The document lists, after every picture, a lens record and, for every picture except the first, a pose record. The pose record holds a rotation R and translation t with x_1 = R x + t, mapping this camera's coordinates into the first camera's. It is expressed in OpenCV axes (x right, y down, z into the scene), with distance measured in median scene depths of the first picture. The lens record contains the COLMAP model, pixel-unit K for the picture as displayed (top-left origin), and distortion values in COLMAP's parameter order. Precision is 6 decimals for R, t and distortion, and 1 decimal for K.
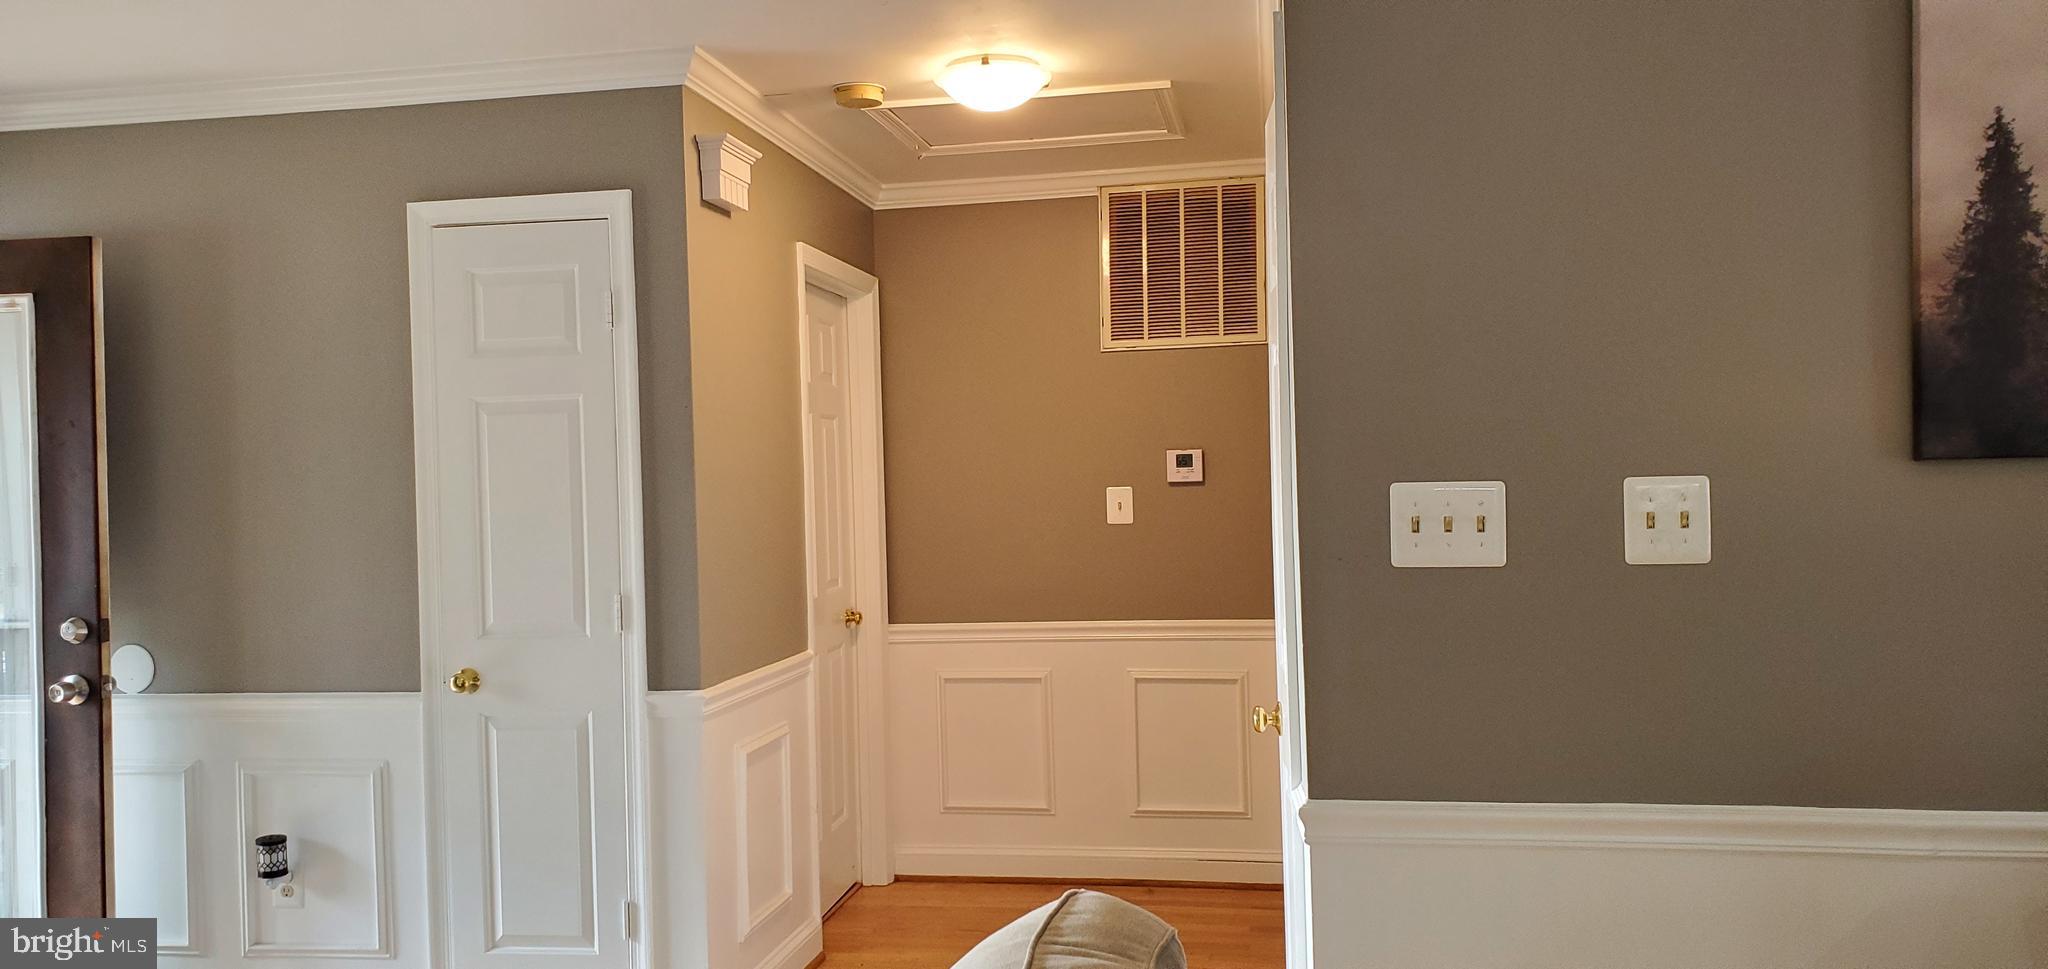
lens RADIAL K [[1611.6, 0, 1026.3], [0, 1611.6, 469.3], [0, 0, 1]] dist [0.009279, 0.003063]
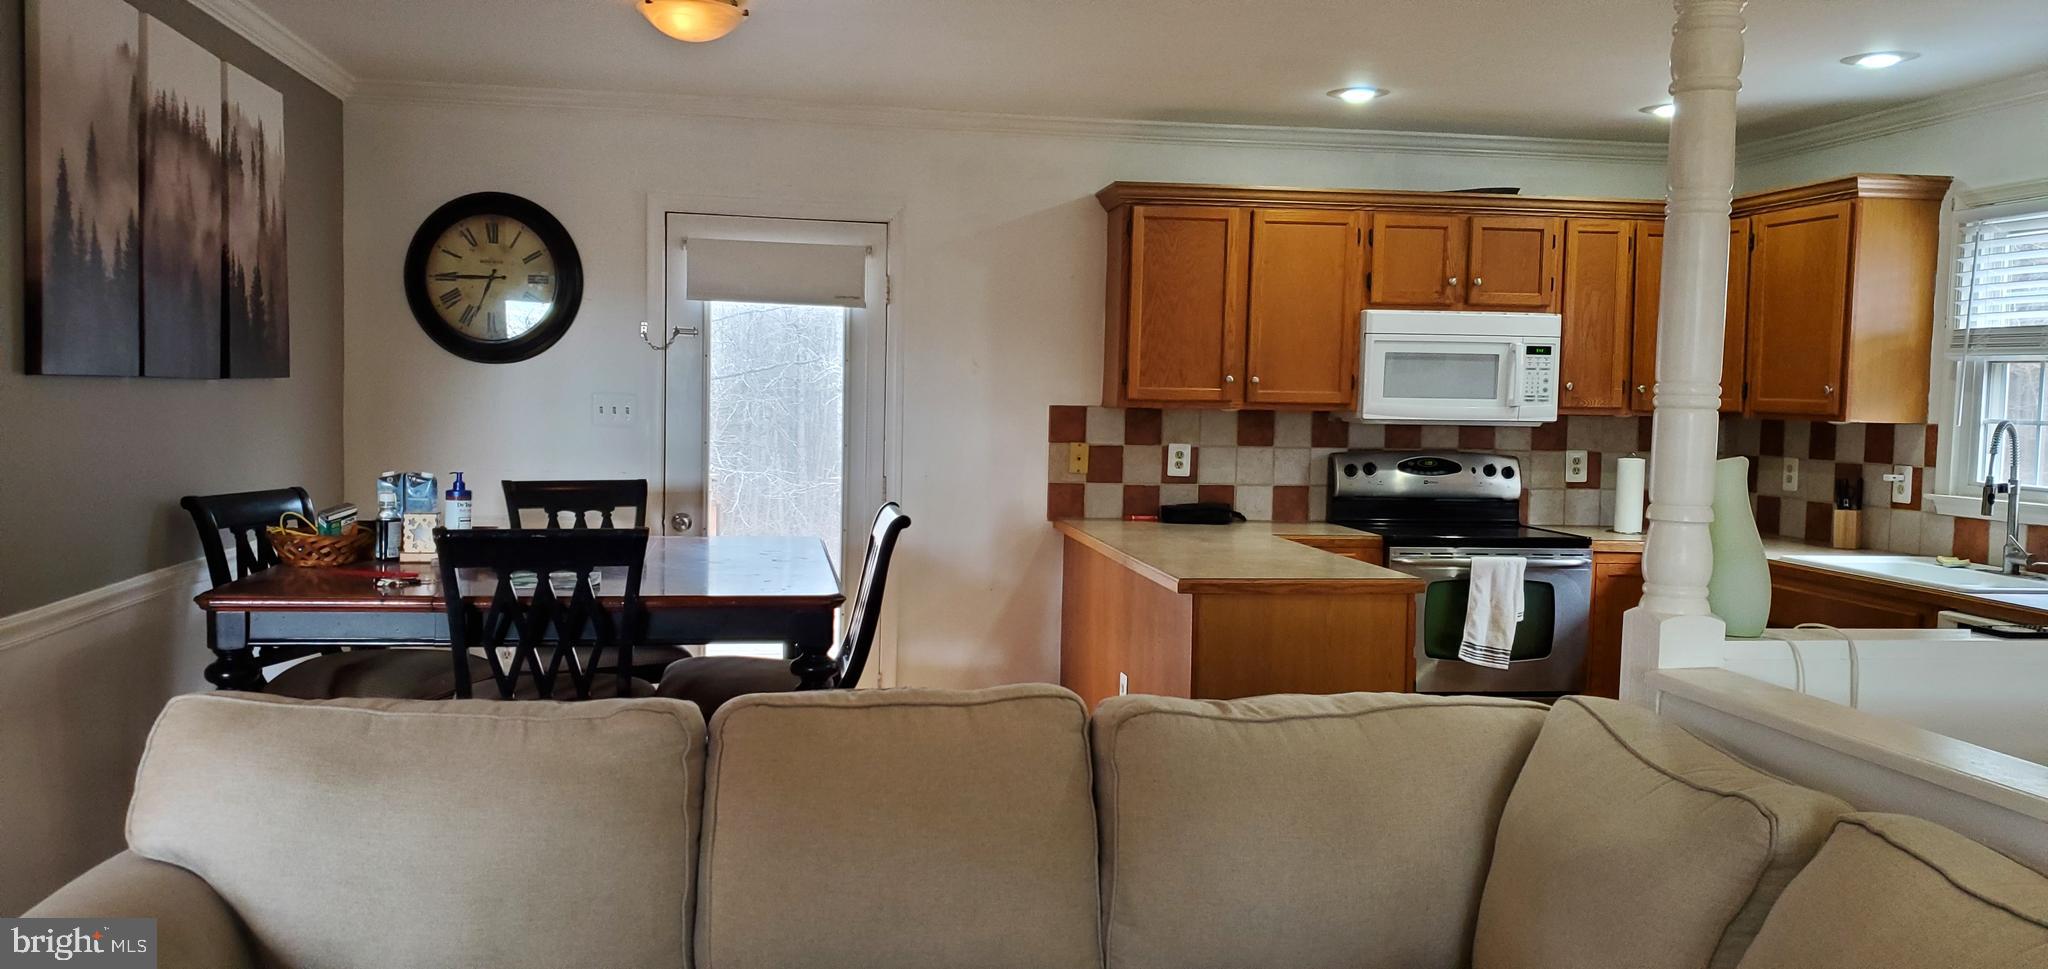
lens RADIAL K [[1612.9, 0, 1021.8], [0, 1612.9, 490.5], [0, 0, 1]] dist [0.015909, 0.005589]
pose [[-0.313335, -0.042231, 0.948703, -0.667085], [-0.016705, 0.999101, 0.038957, 0.015546], [-0.949496, -0.003641, -0.313759, 0.349677]]
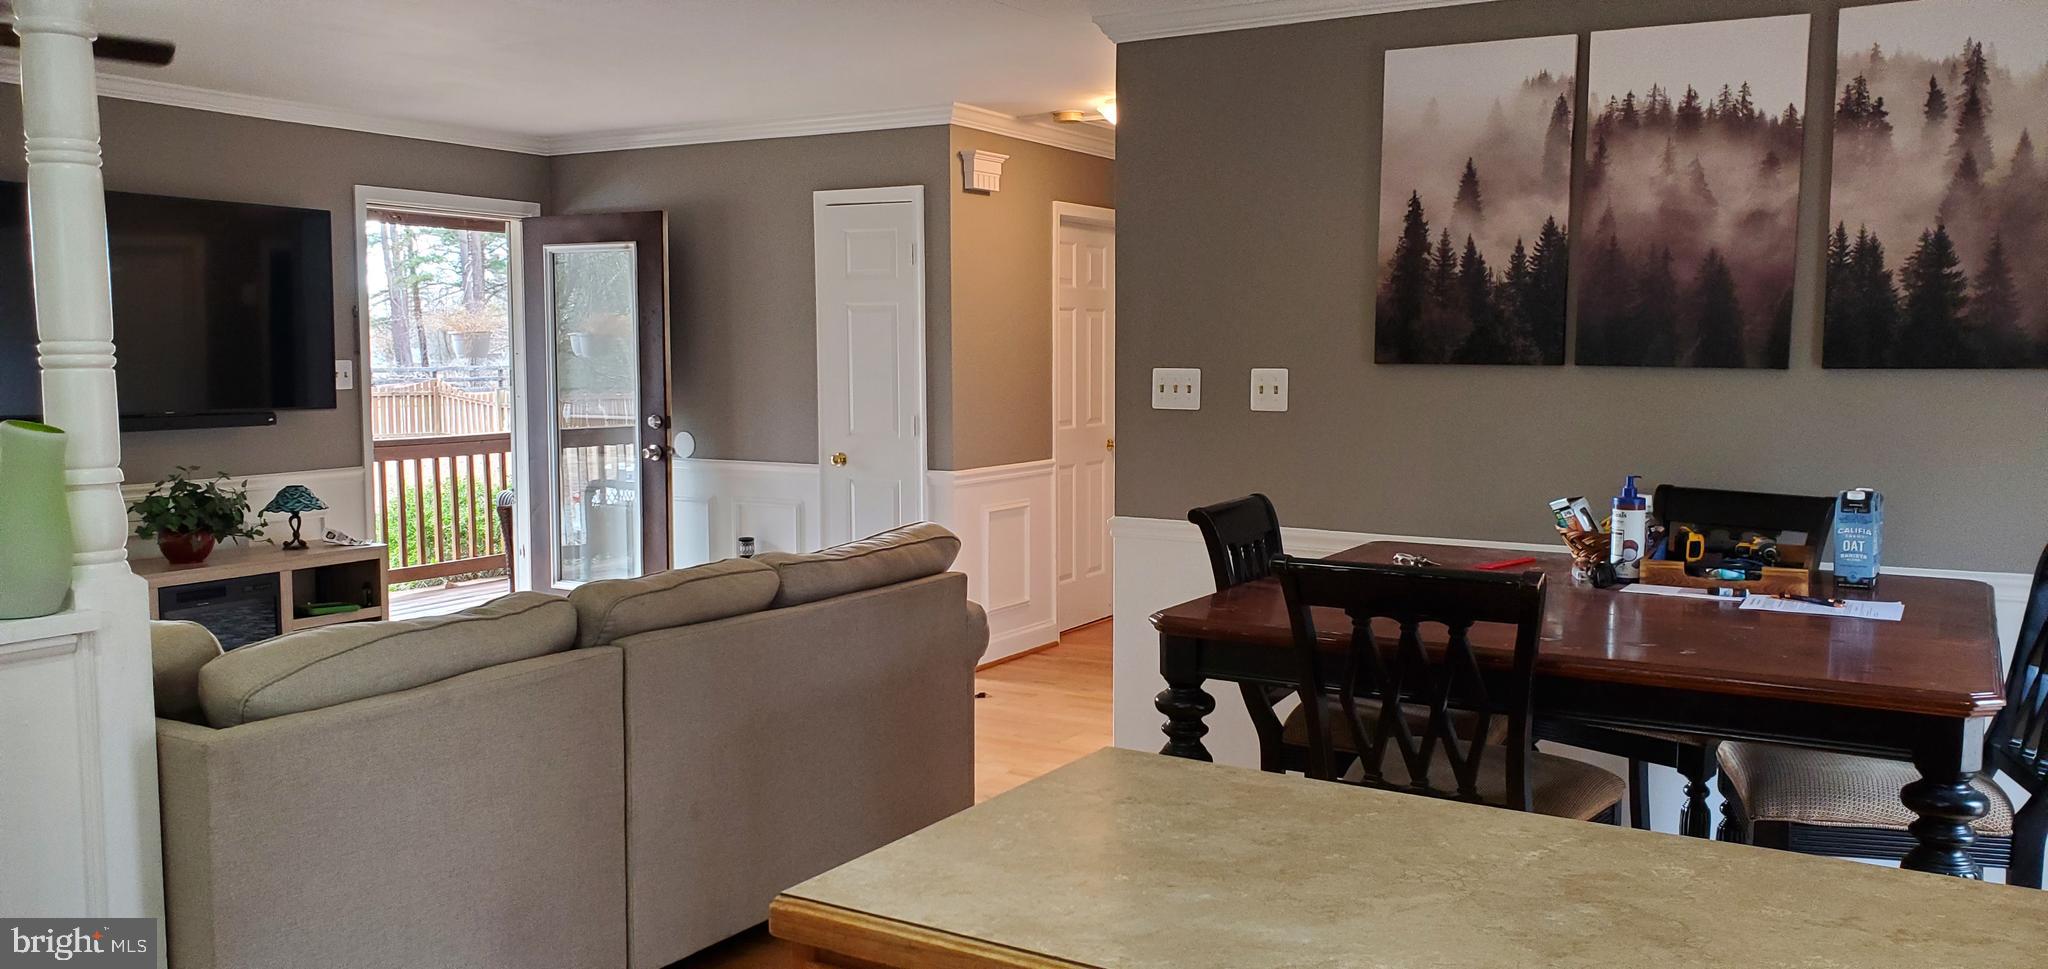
lens RADIAL K [[1612.9, 0, 1021.8], [0, 1612.9, 490.5], [0, 0, 1]] dist [0.015909, 0.005589]
pose [[0.930463, 0.058054, -0.361758, 0.509477], [-0.020937, 0.994179, 0.105691, -0.030587], [0.365788, -0.090767, 0.926262, -0.616297]]
